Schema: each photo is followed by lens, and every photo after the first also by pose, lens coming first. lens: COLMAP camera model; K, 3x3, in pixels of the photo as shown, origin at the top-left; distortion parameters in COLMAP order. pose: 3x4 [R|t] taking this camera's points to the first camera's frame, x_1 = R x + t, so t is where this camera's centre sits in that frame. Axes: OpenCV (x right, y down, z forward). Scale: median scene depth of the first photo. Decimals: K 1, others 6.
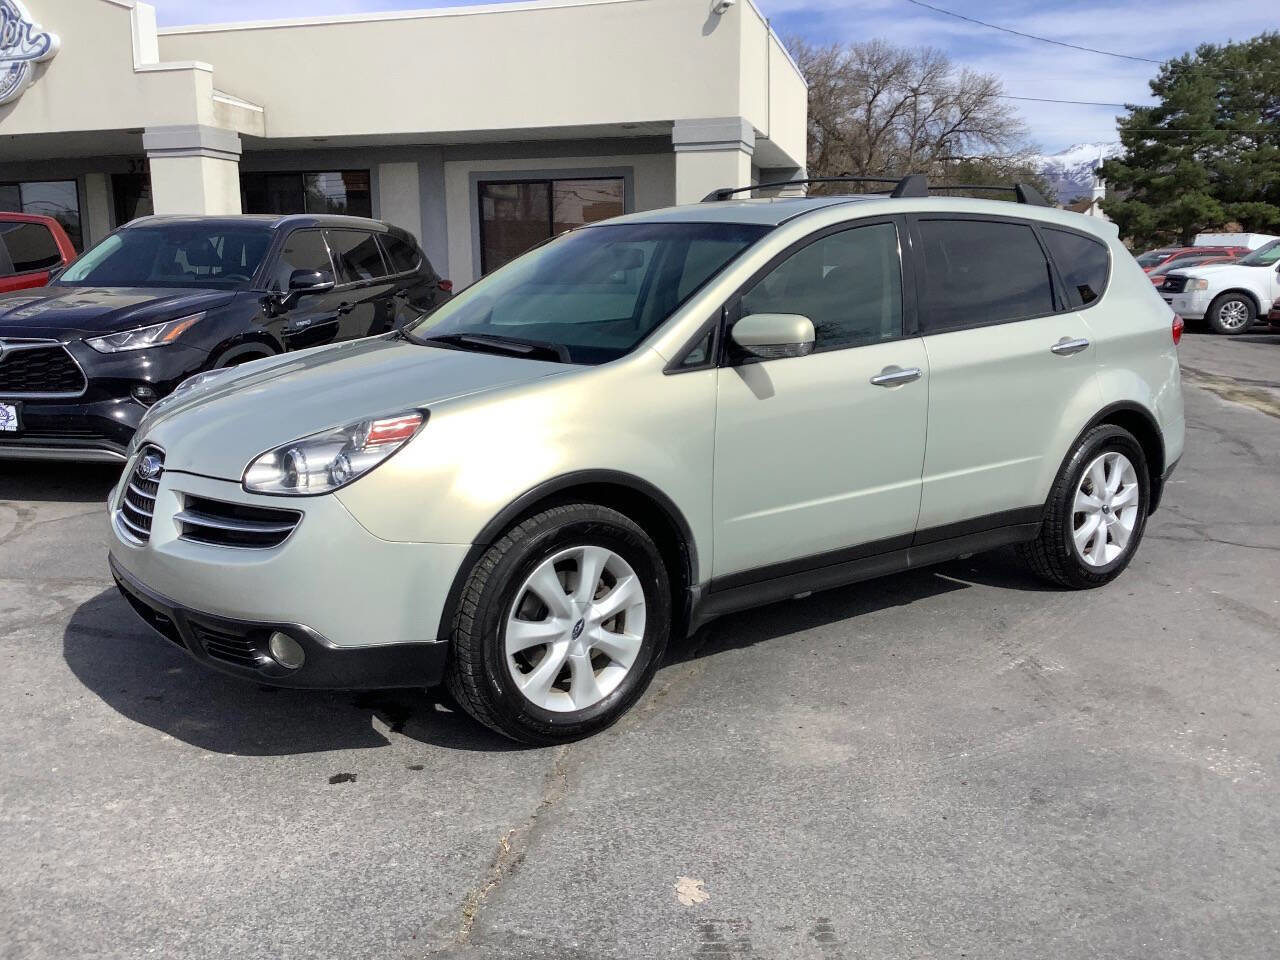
lens RADIAL K [[1154.9, 0, 640.0], [0, 1154.9, 480.0], [0, 0, 1]] dist [0.079716, -0.131055]
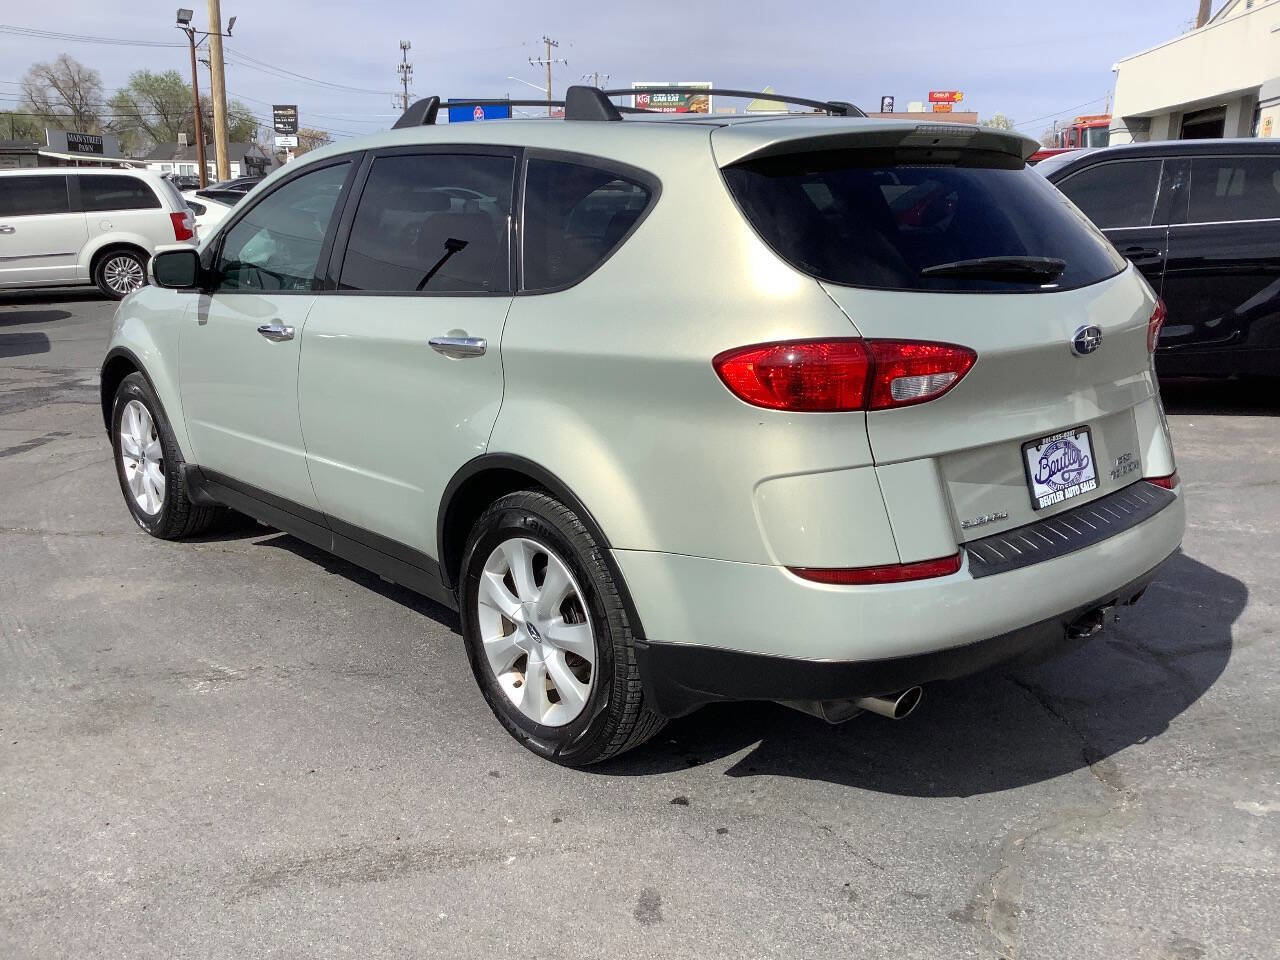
lens RADIAL K [[1154.9, 0, 640.0], [0, 1154.9, 480.0], [0, 0, 1]] dist [0.079716, -0.131055]
pose [[0.083725, 0.239529, -0.967272, 1.141034], [-0.181616, 0.958091, 0.221535, -0.226502], [0.979799, 0.157124, 0.123719, 1.142984]]
